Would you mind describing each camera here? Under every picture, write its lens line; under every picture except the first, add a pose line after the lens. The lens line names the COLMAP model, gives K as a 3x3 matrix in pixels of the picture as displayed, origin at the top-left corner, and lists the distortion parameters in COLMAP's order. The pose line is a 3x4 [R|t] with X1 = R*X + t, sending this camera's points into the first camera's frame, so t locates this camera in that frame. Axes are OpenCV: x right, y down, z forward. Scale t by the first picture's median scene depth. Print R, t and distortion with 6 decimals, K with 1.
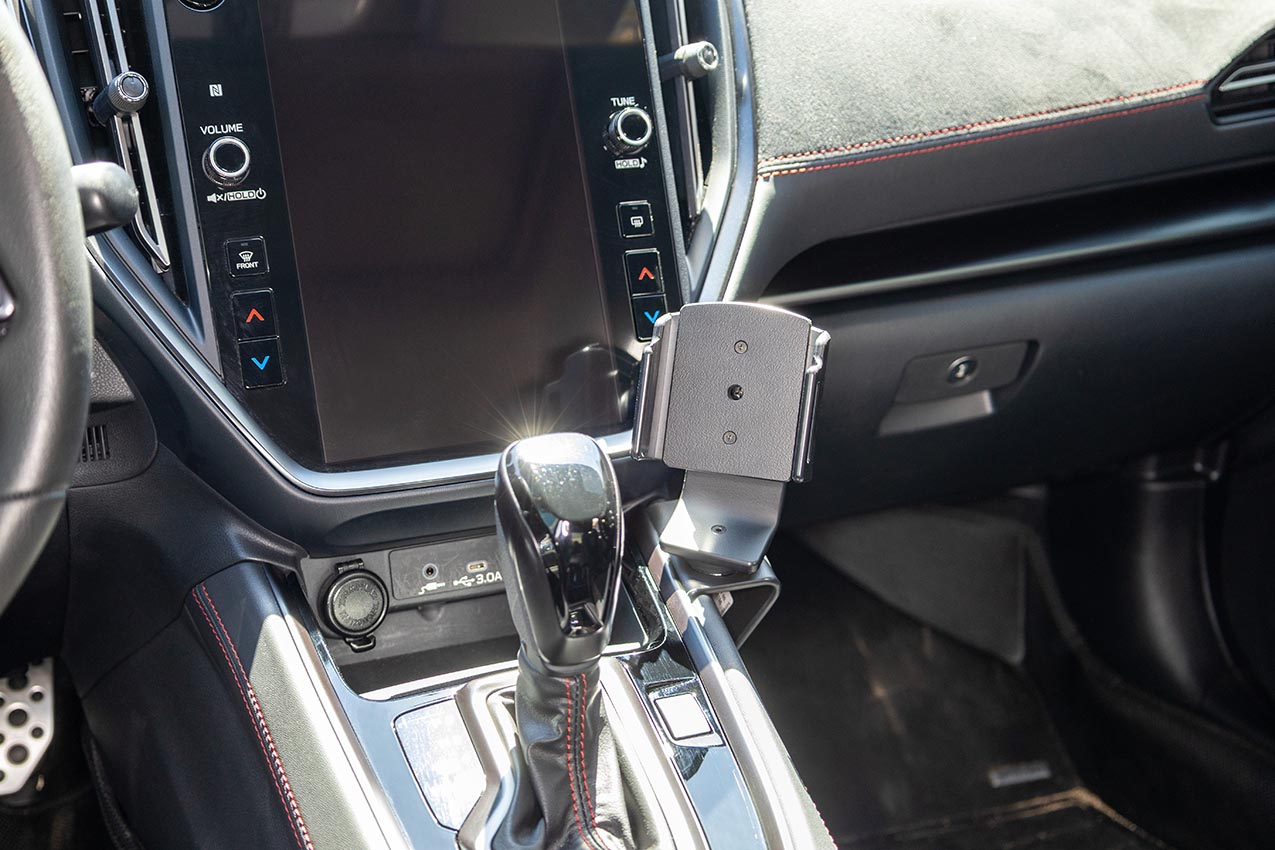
lens RADIAL K [[1708.9, 0, 637.5], [0, 1708.9, 425.0], [0, 0, 1]] dist [0.011483, 0.010046]
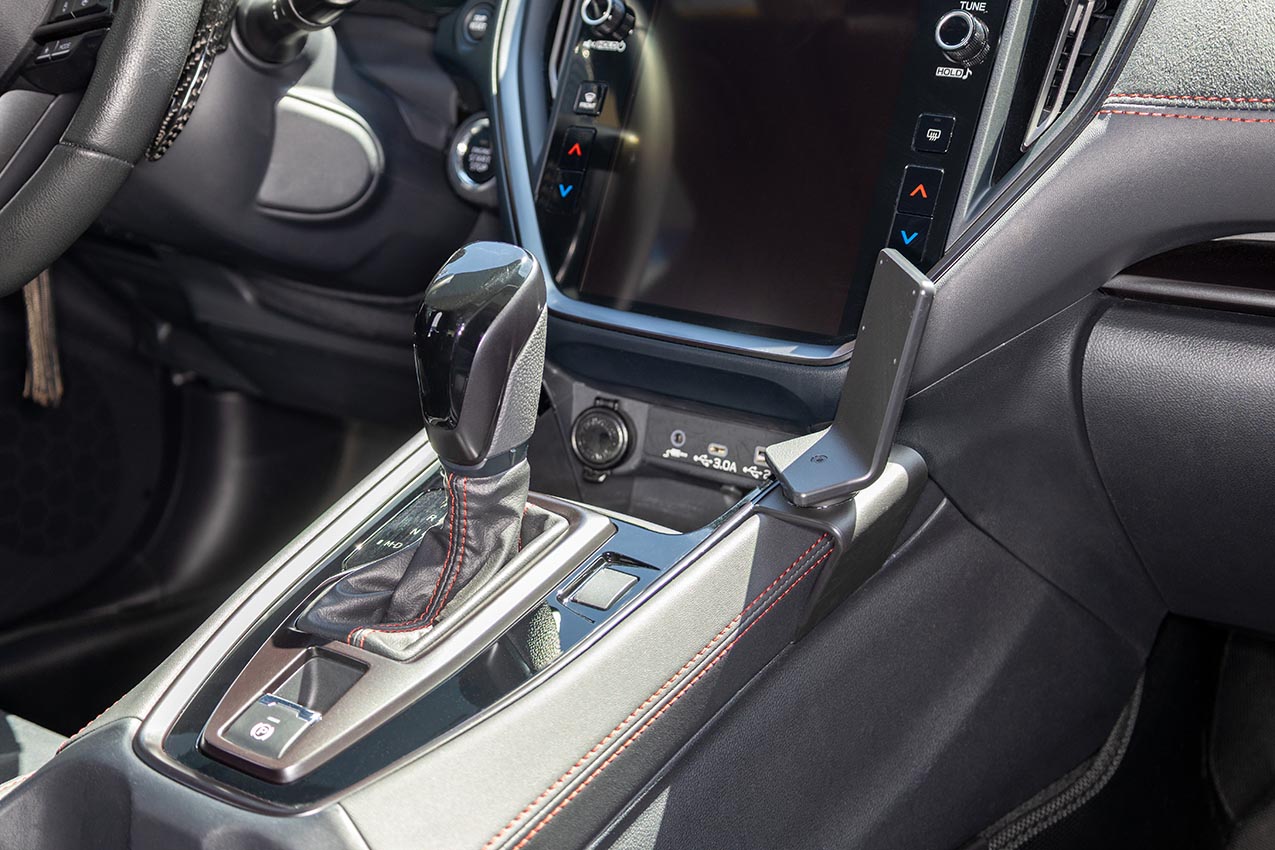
lens RADIAL K [[1708.9, 0, 637.5], [0, 1708.9, 425.0], [0, 0, 1]] dist [0.011483, 0.010046]
pose [[0.552913, 0.259571, -0.791777, 0.661928], [-0.309120, 0.946329, 0.094374, -0.010520], [0.773778, 0.192574, 0.603476, 0.358727]]
